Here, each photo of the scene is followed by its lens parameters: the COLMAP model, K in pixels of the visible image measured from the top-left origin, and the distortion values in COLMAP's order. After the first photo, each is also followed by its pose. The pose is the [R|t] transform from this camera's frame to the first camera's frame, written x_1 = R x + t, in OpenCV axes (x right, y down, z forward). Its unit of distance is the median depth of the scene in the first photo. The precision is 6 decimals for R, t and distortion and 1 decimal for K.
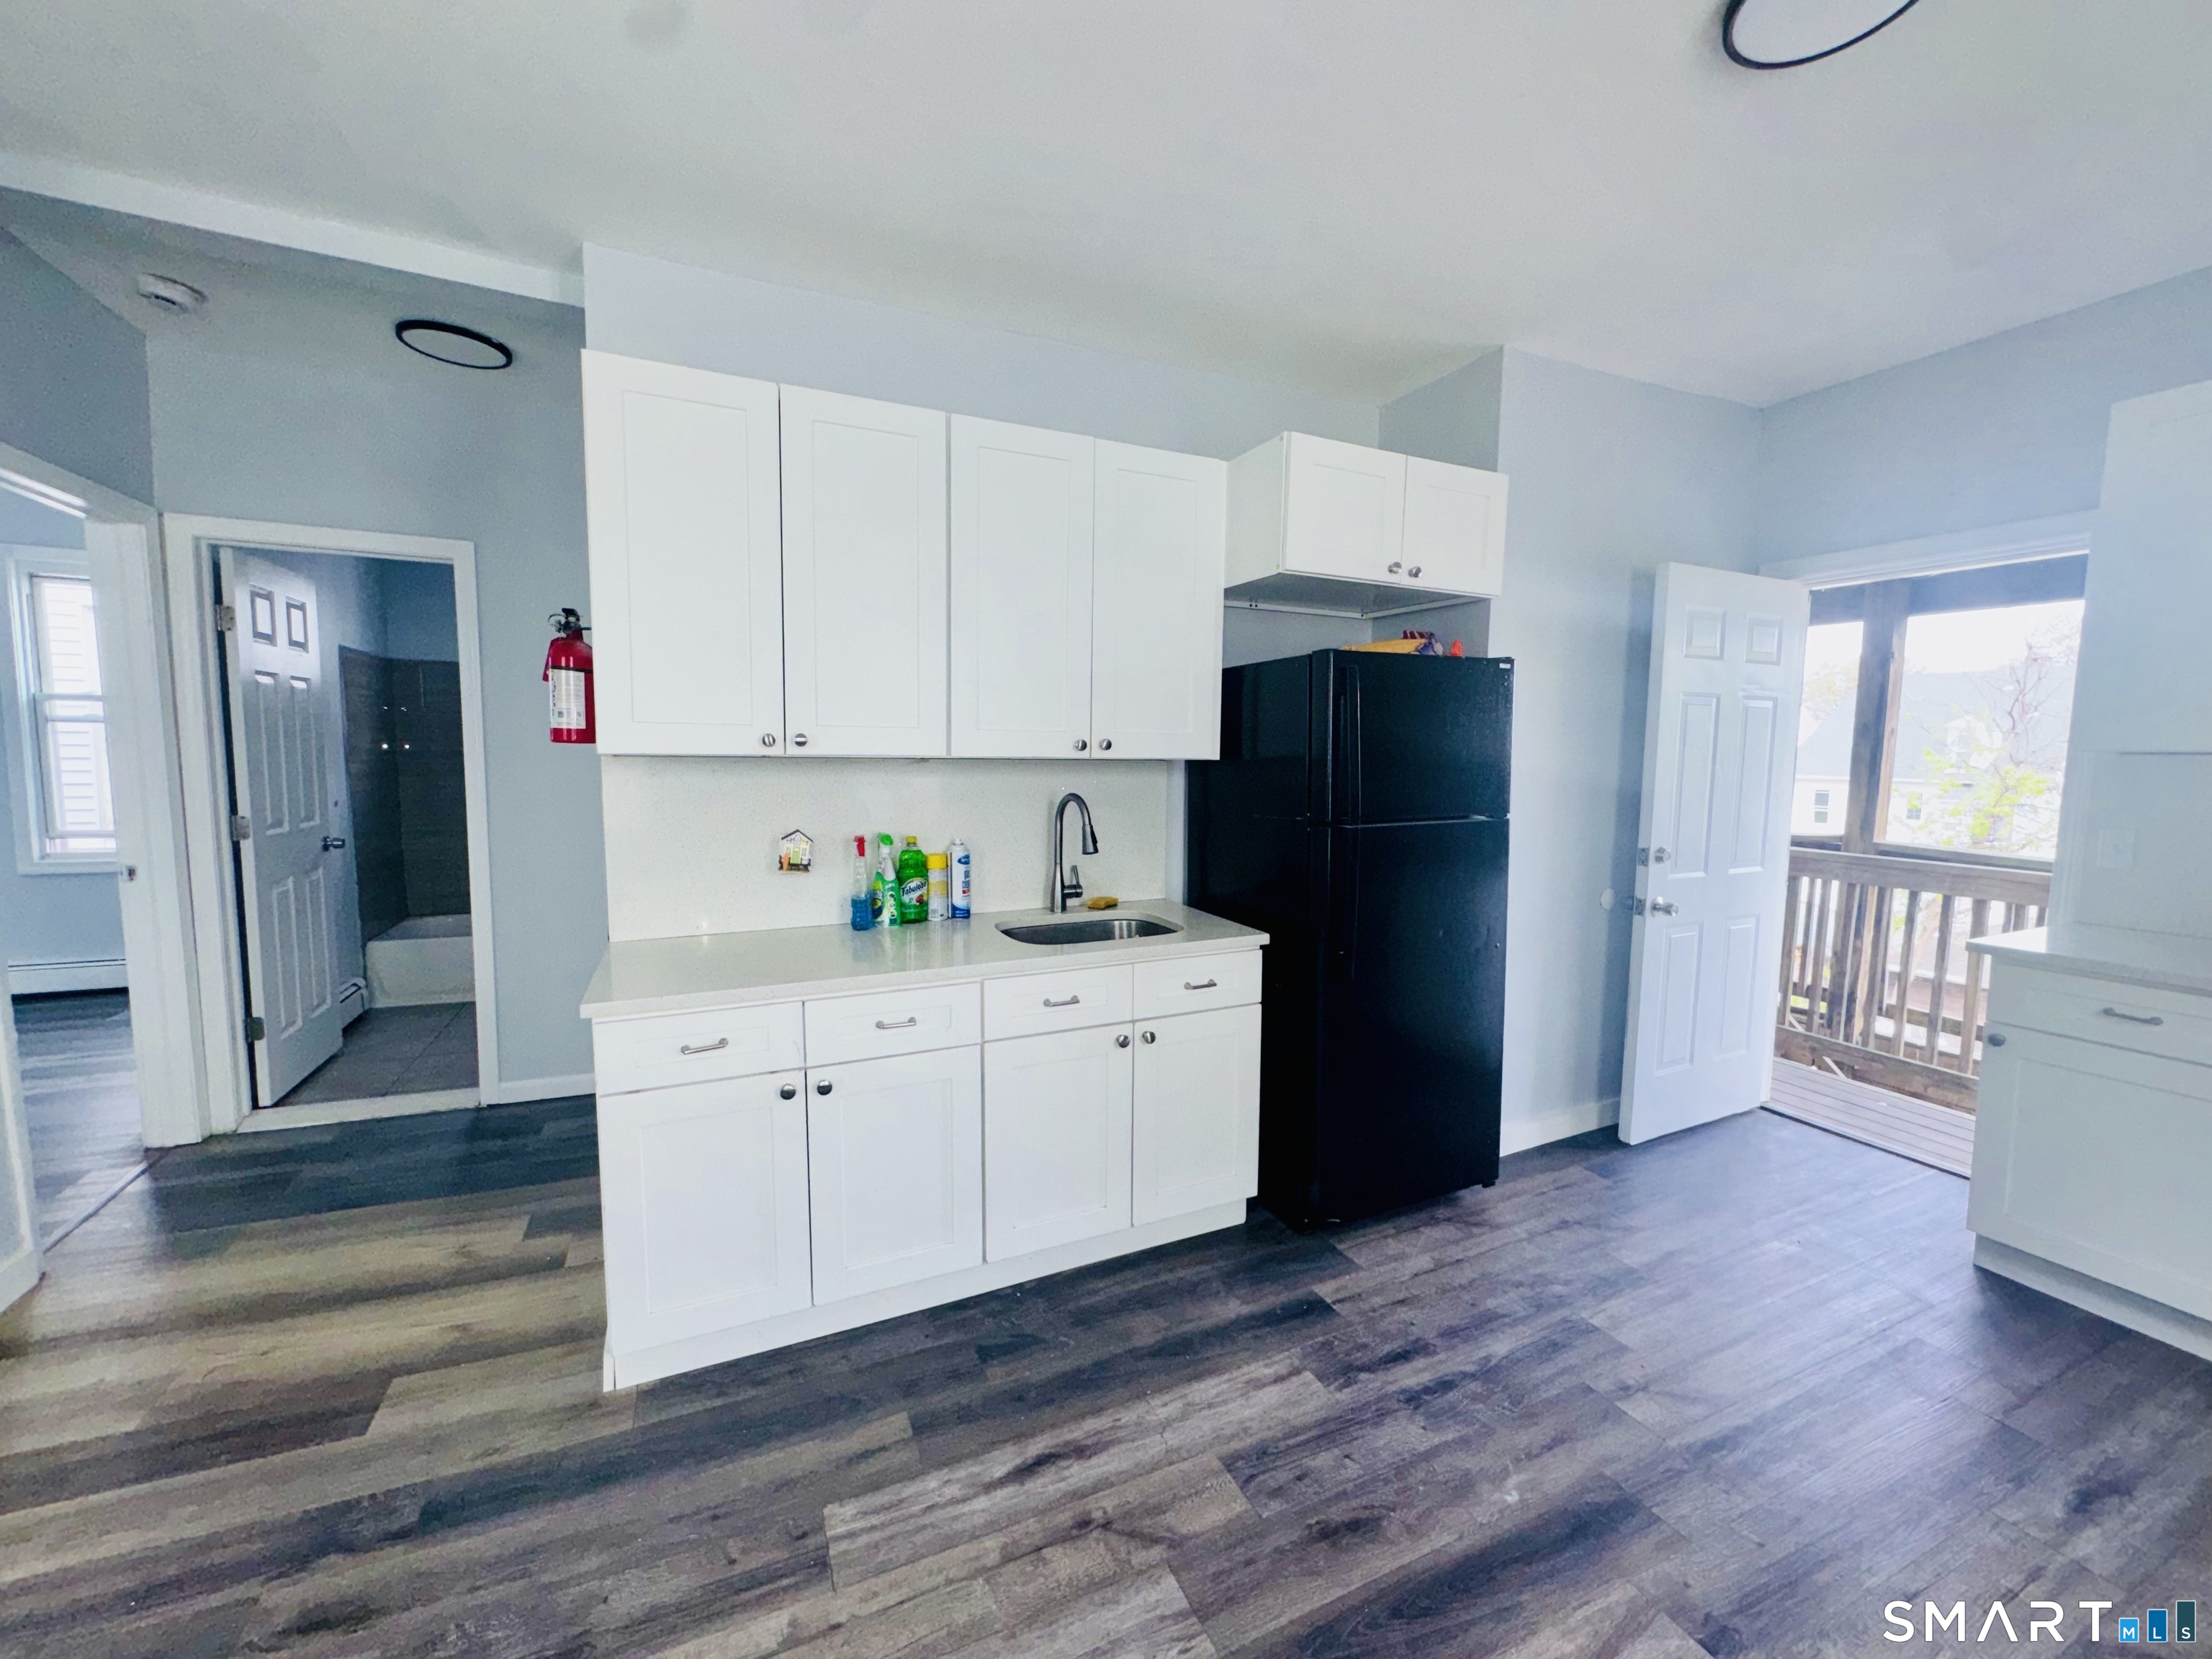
lens RADIAL K [[881.1, 0, 1103.9], [0, 881.1, 828.7], [0, 0, 1]] dist [-0.003283, -0.000313]
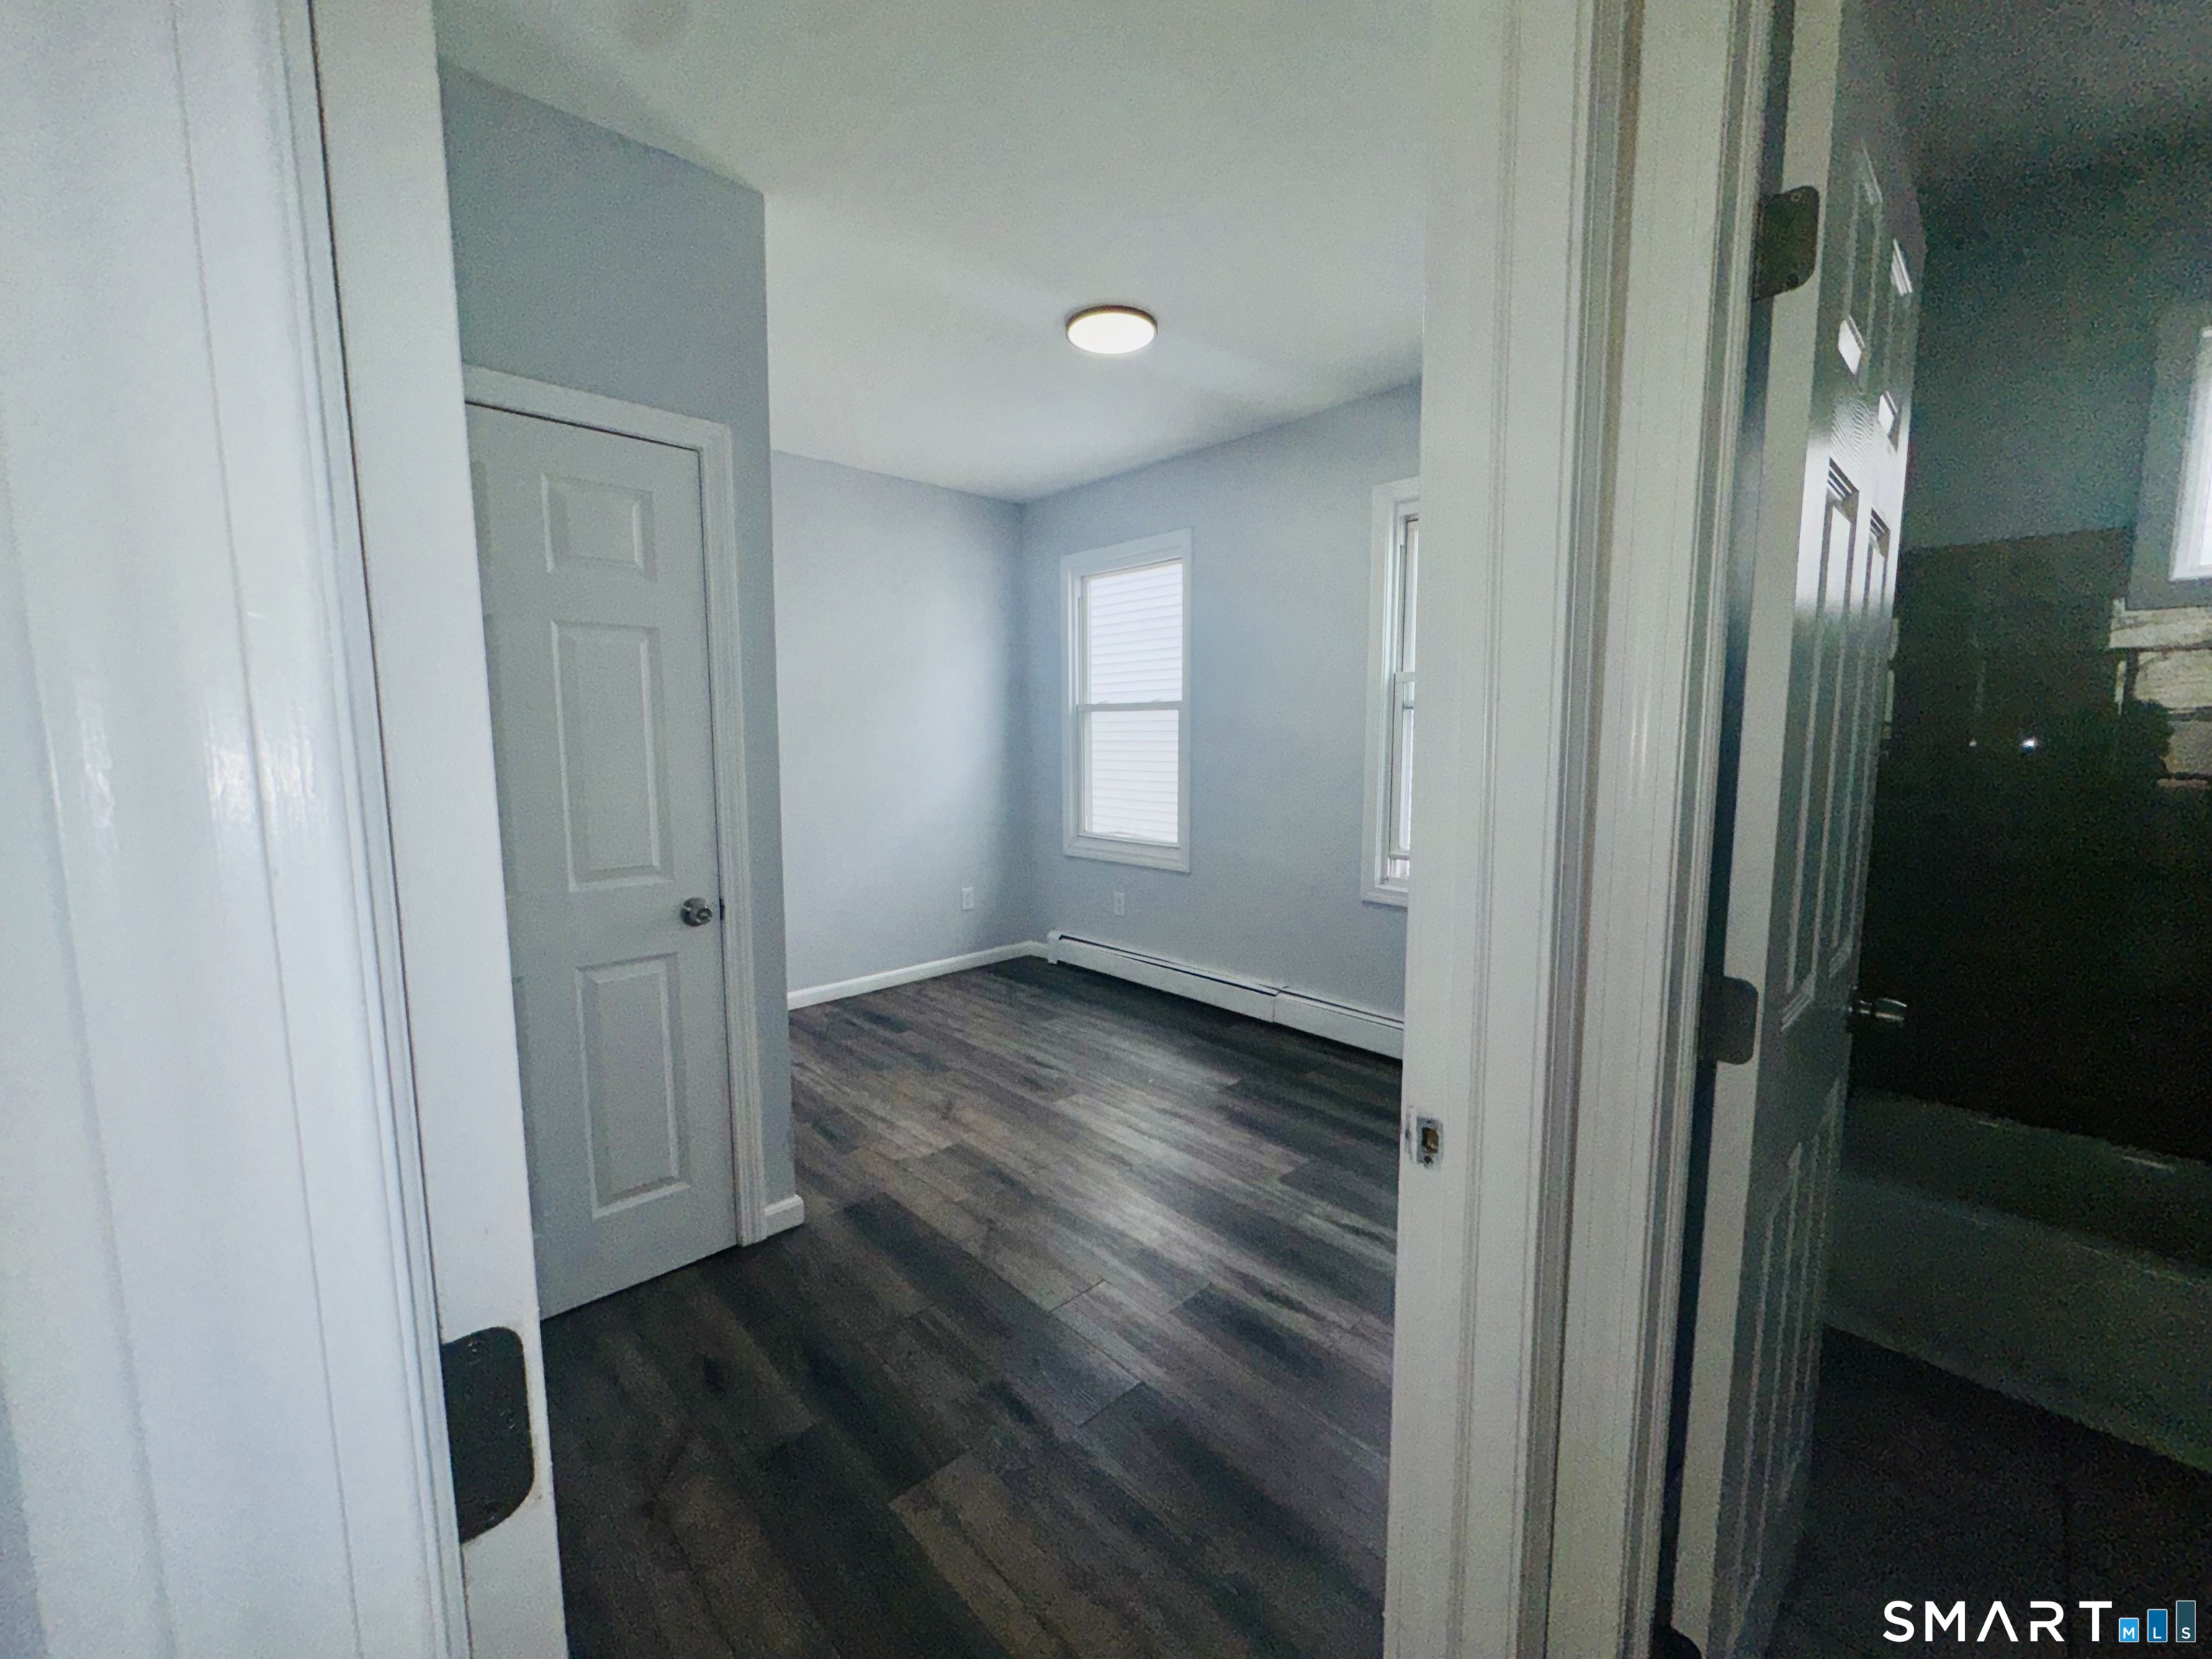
lens RADIAL K [[881.1, 0, 1103.9], [0, 881.1, 828.7], [0, 0, 1]] dist [-0.003283, -0.000313]
pose [[0.324266, 0.087766, -0.941886, -0.818188], [-0.076638, 0.994851, 0.066317, -0.068187], [0.942856, 0.050680, 0.329323, 0.743245]]
